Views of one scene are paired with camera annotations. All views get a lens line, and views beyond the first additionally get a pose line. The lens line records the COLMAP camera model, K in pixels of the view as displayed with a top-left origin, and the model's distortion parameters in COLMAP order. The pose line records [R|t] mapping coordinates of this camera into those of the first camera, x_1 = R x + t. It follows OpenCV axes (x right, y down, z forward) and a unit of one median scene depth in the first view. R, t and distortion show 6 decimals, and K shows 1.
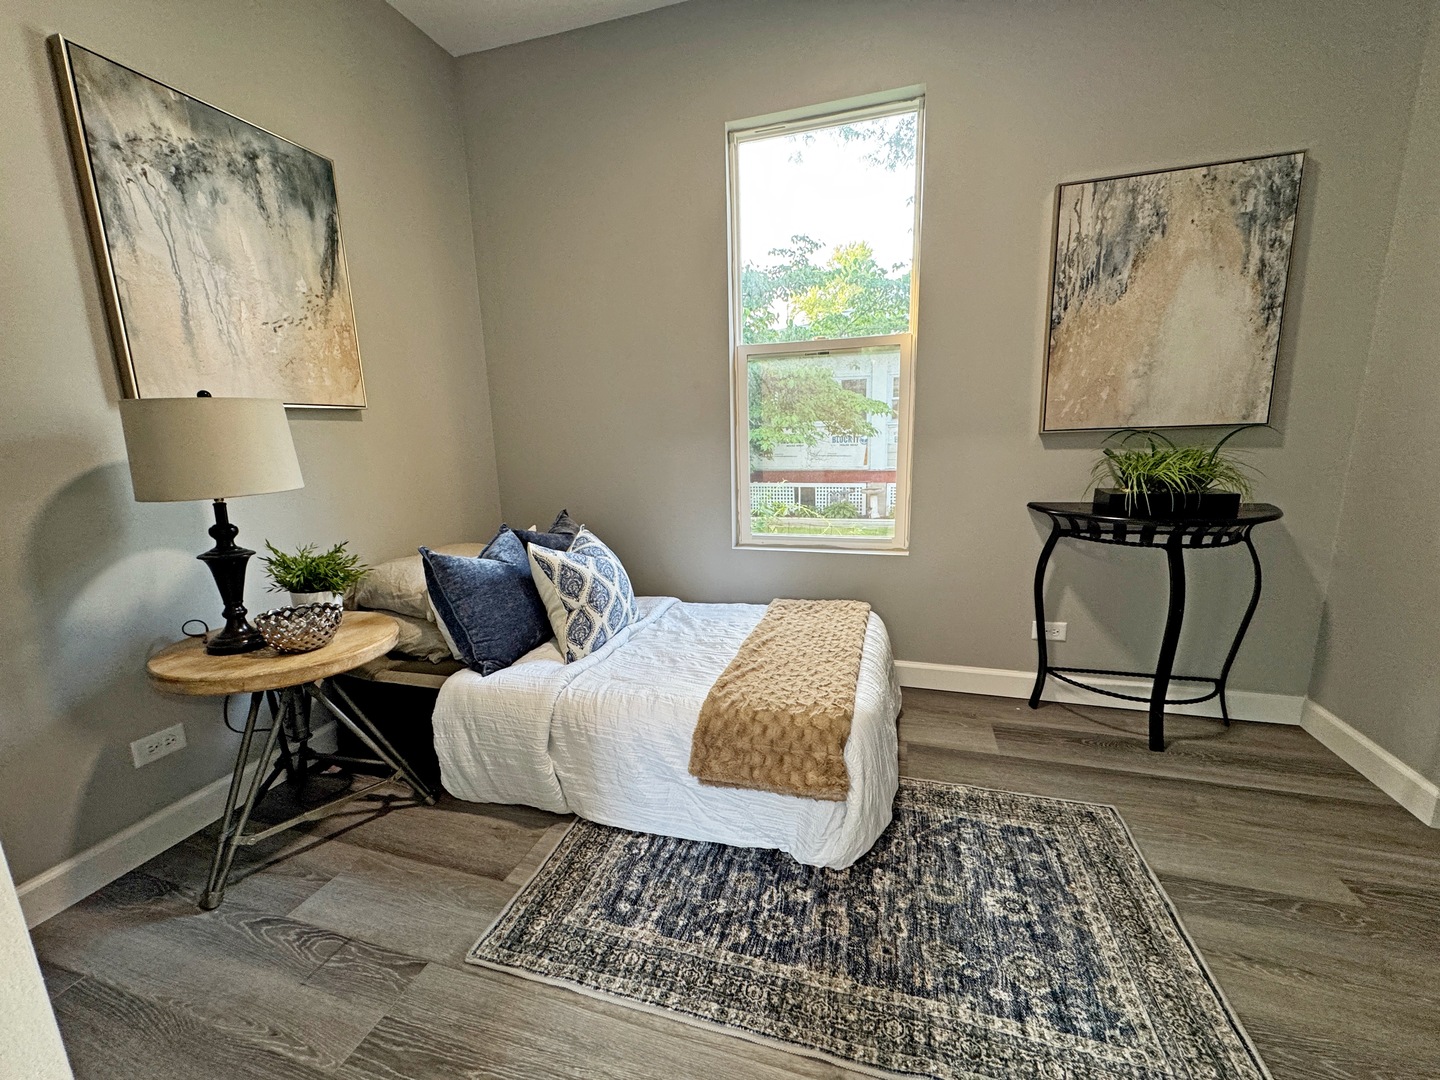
lens RADIAL K [[577.2, 0, 720.0], [0, 577.2, 540.0], [0, 0, 1]] dist [0.001316, 0.000224]
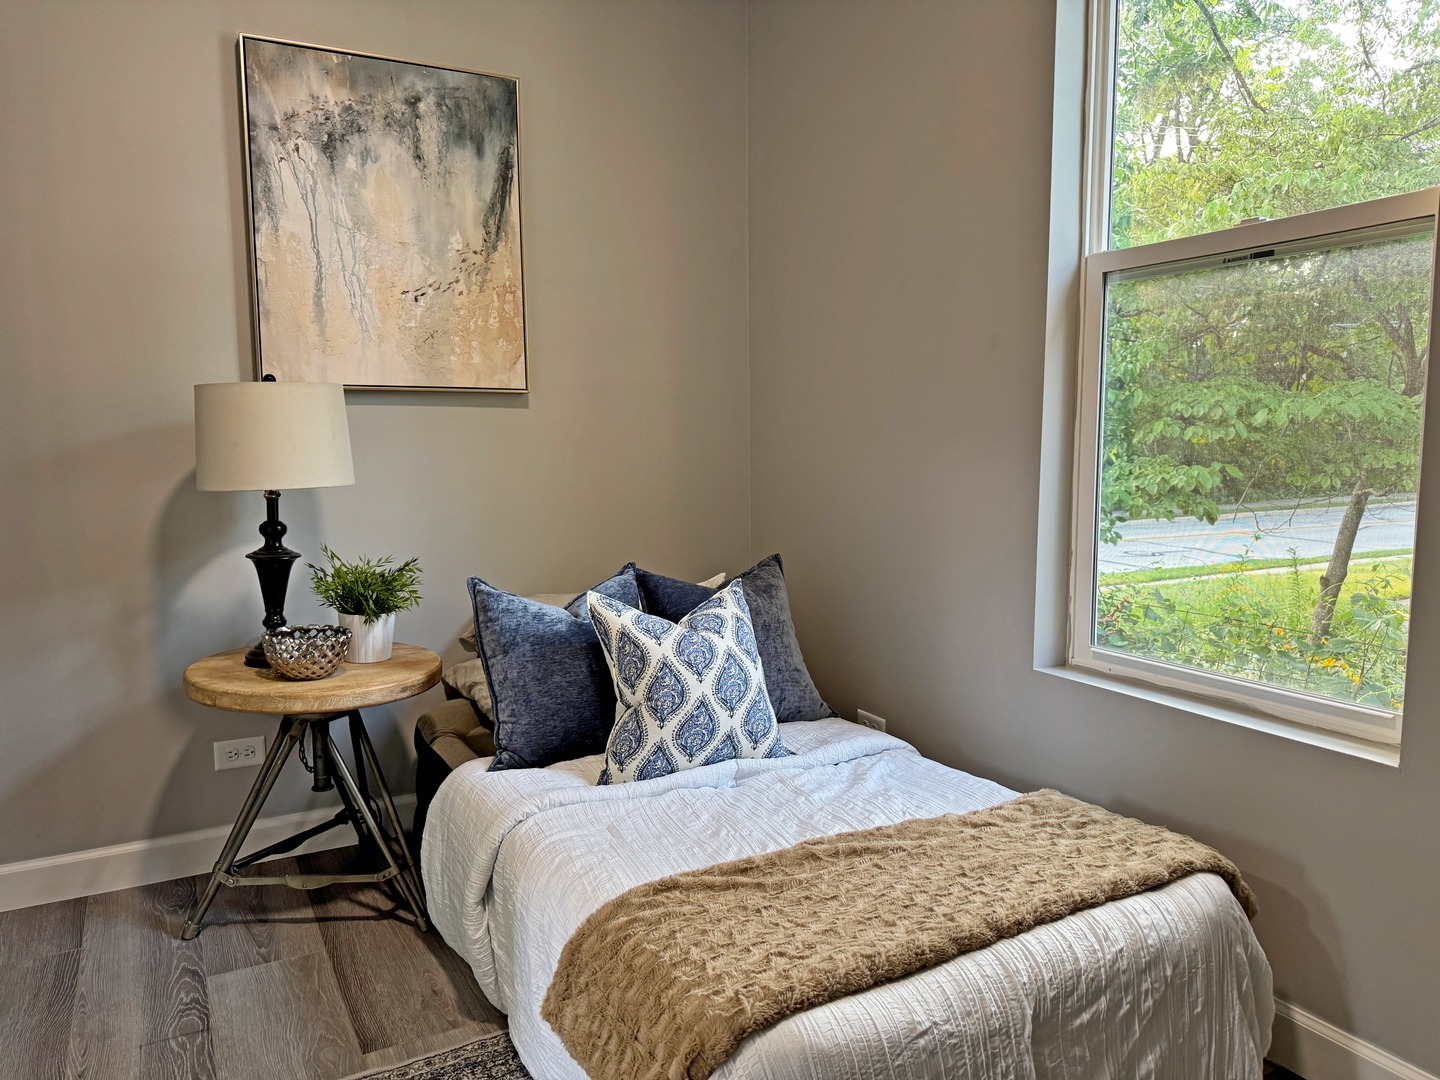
lens RADIAL K [[1017.9, 0, 713.2], [0, 1017.9, 542.2], [0, 0, 1]] dist [0.086285, -0.128174]
pose [[0.714176, 0.095832, -0.693375, 0.624630], [-0.142615, 0.989727, -0.010103, -0.064087], [0.685283, 0.106101, 0.720506, 0.270763]]
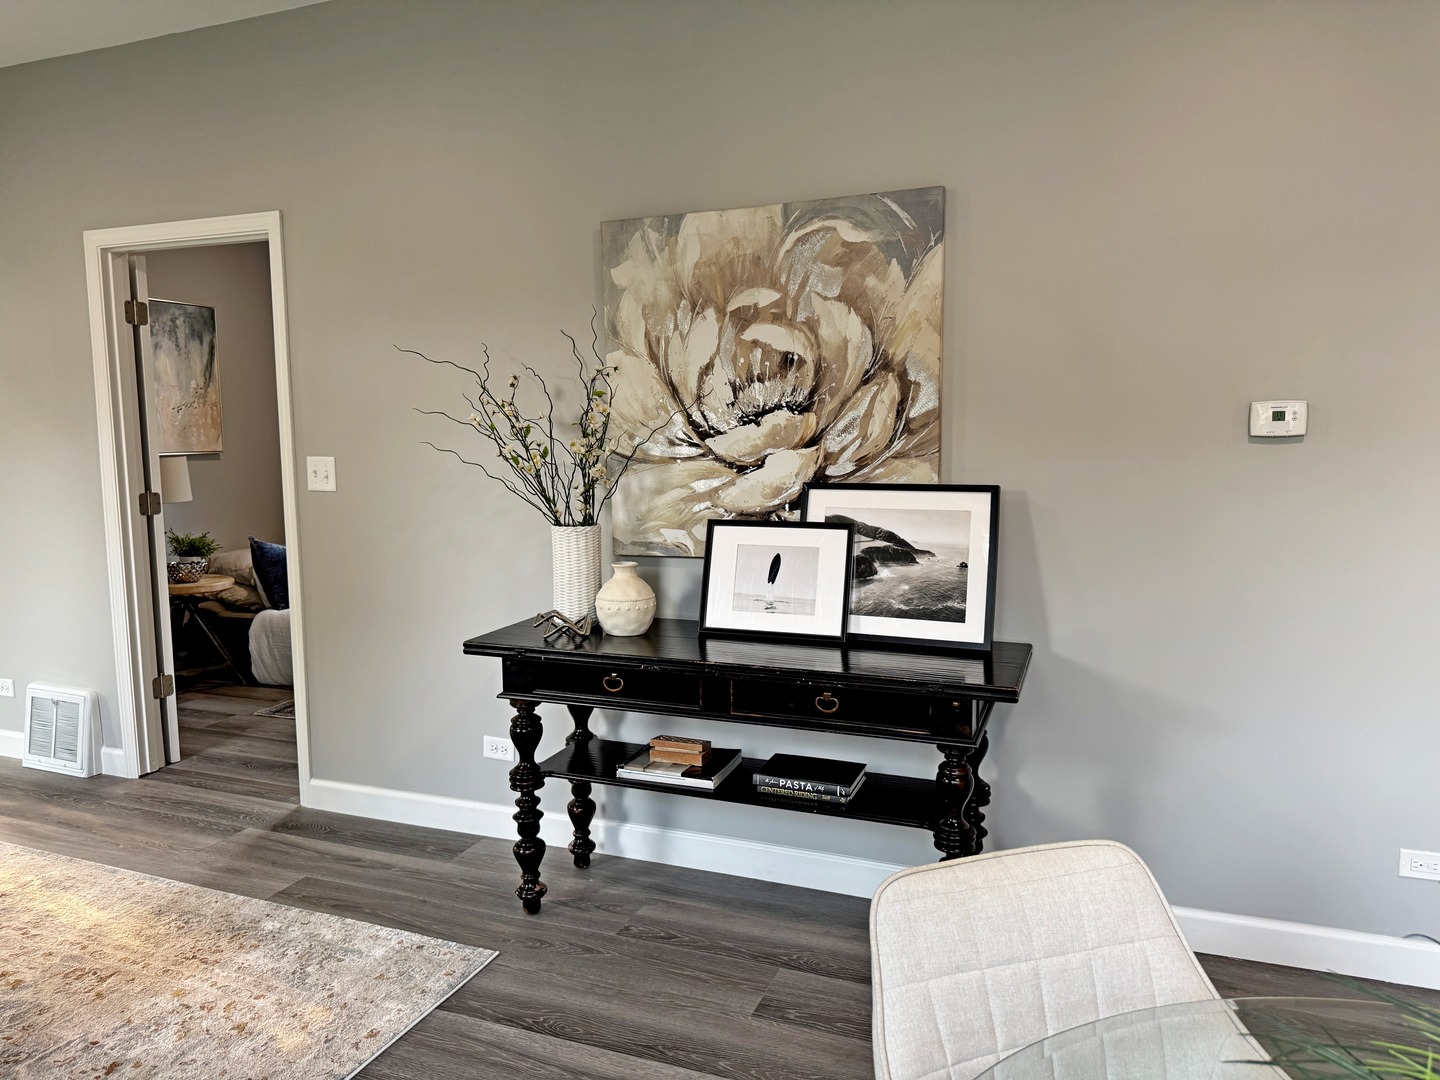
lens RADIAL K [[958.3, 0, 697.4], [0, 958.3, 540.3], [0, 0, 1]] dist [0.130212, -0.199953]
pose [[0.997026, 0.035678, -0.068310, 1.068598], [-0.040260, 0.996945, -0.066931, 0.170965], [0.065713, 0.069482, 0.995416, -1.912498]]
